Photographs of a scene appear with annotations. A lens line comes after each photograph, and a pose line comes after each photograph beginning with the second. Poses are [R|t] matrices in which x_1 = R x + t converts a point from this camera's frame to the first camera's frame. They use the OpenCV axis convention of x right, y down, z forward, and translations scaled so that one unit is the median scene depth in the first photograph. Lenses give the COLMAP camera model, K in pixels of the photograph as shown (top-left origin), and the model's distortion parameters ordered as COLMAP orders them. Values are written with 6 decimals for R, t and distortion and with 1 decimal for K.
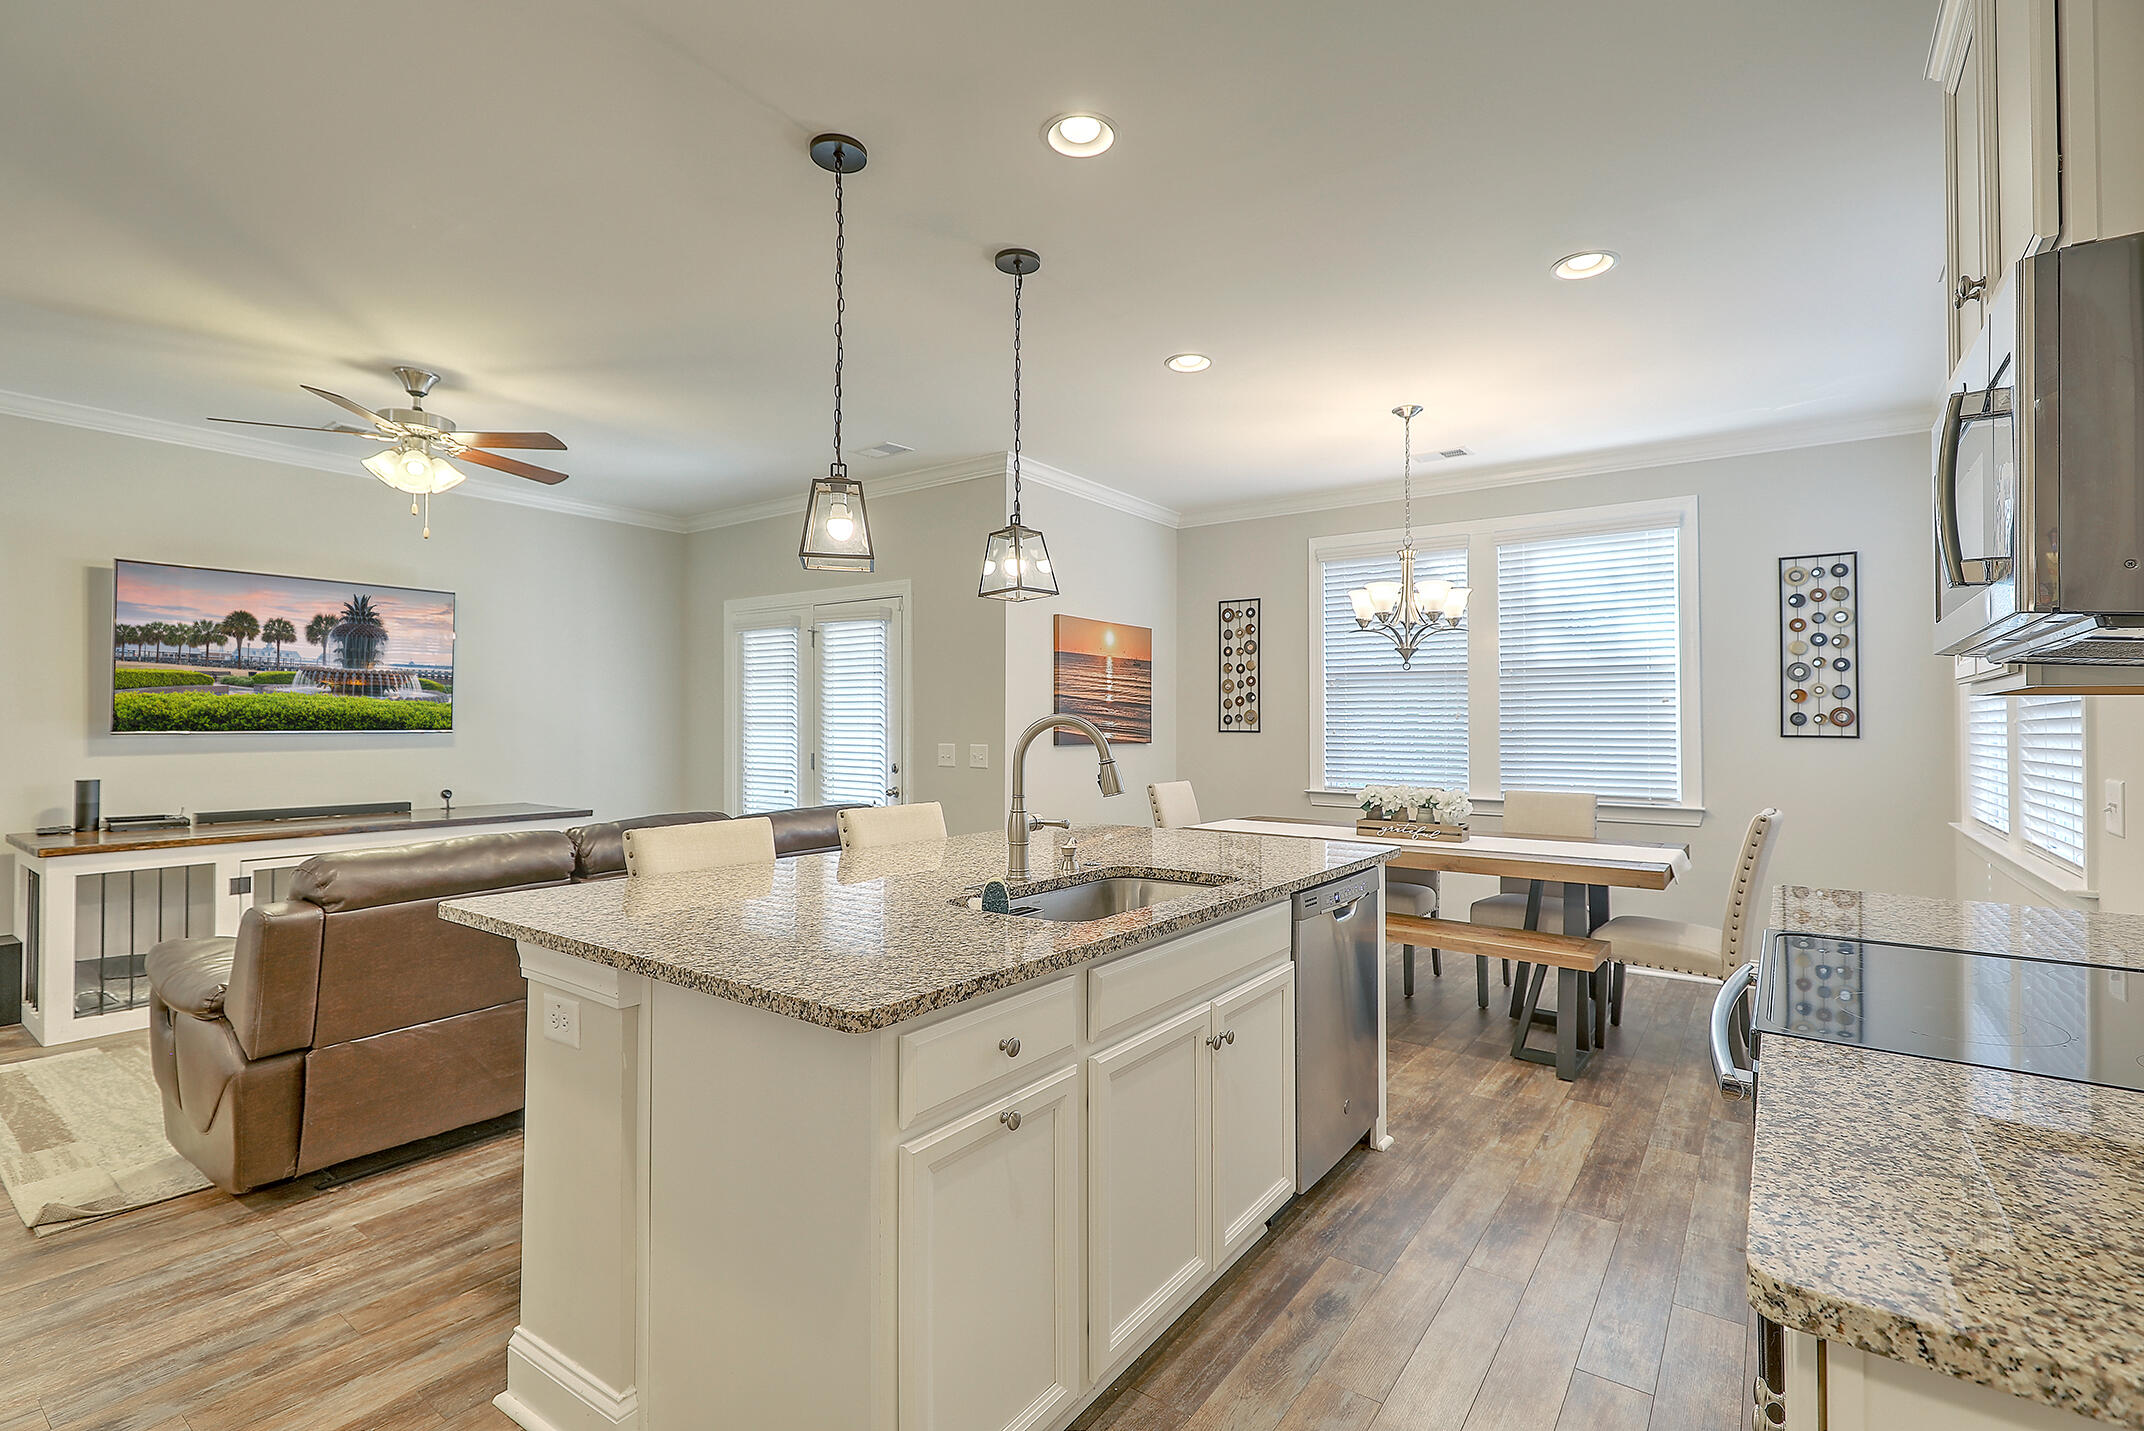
lens RADIAL K [[976.6, 0, 1083.8], [0, 976.6, 713.0], [0, 0, 1]] dist [0.008547, -0.000050]
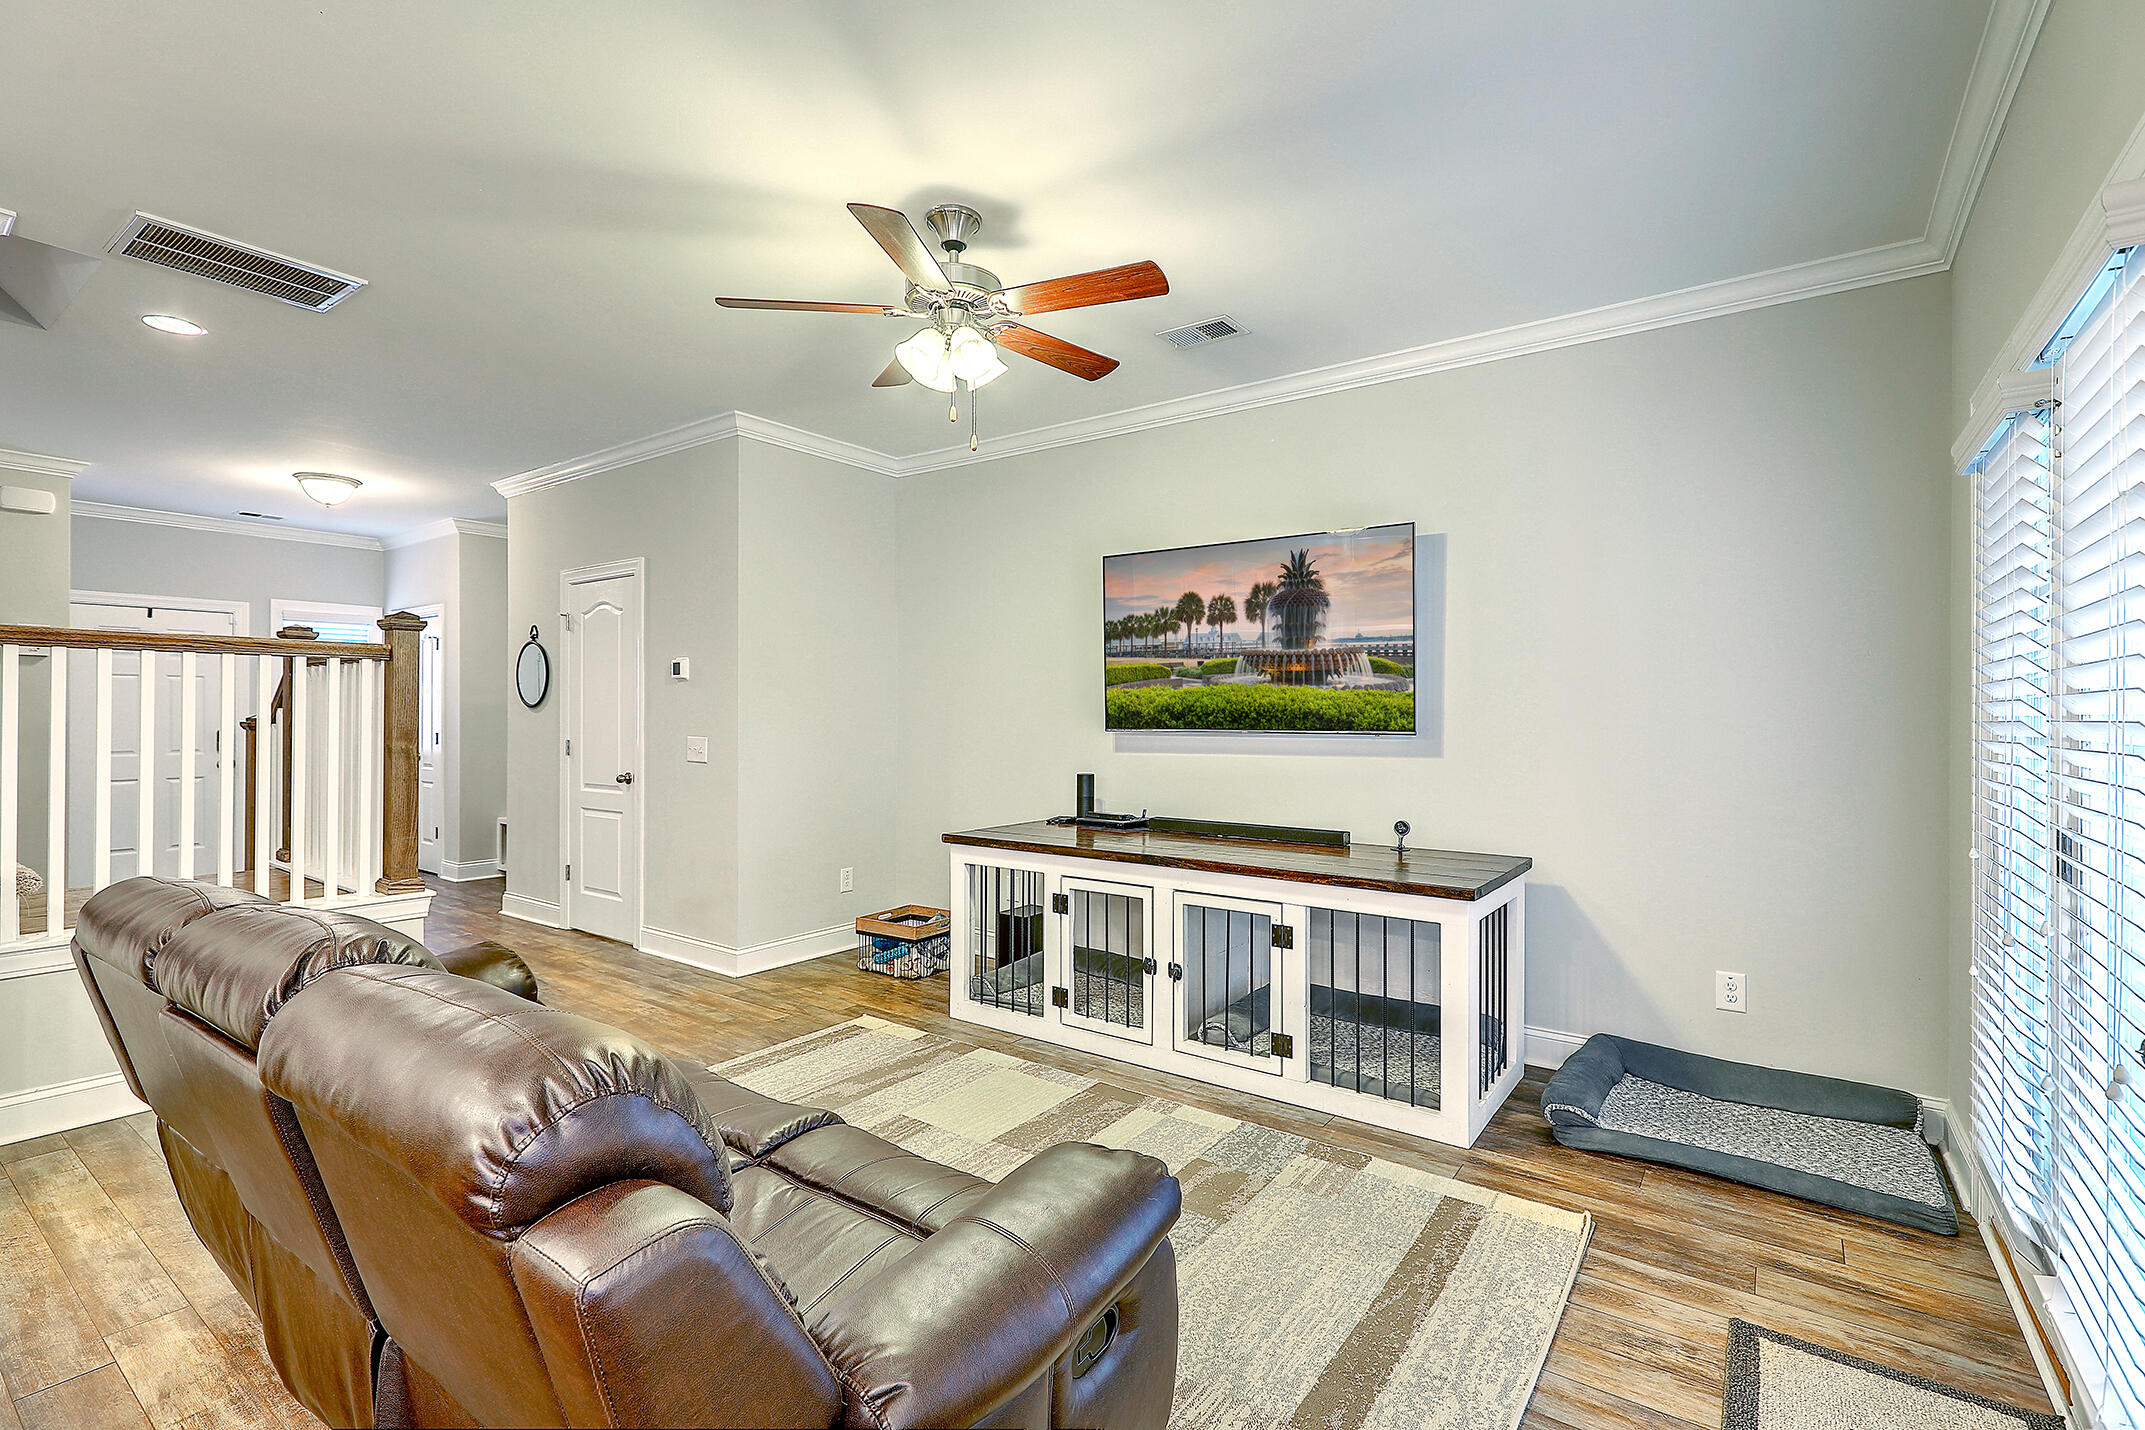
lens RADIAL K [[977.1, 0, 1086.3], [0, 977.1, 725.2], [0, 0, 1]] dist [0.008547, -0.000050]
pose [[0.009029, 0.004817, -0.999948, 0.011660], [0.003823, 0.999981, 0.004852, 0.010830], [0.999952, -0.003867, 0.009010, 0.940451]]
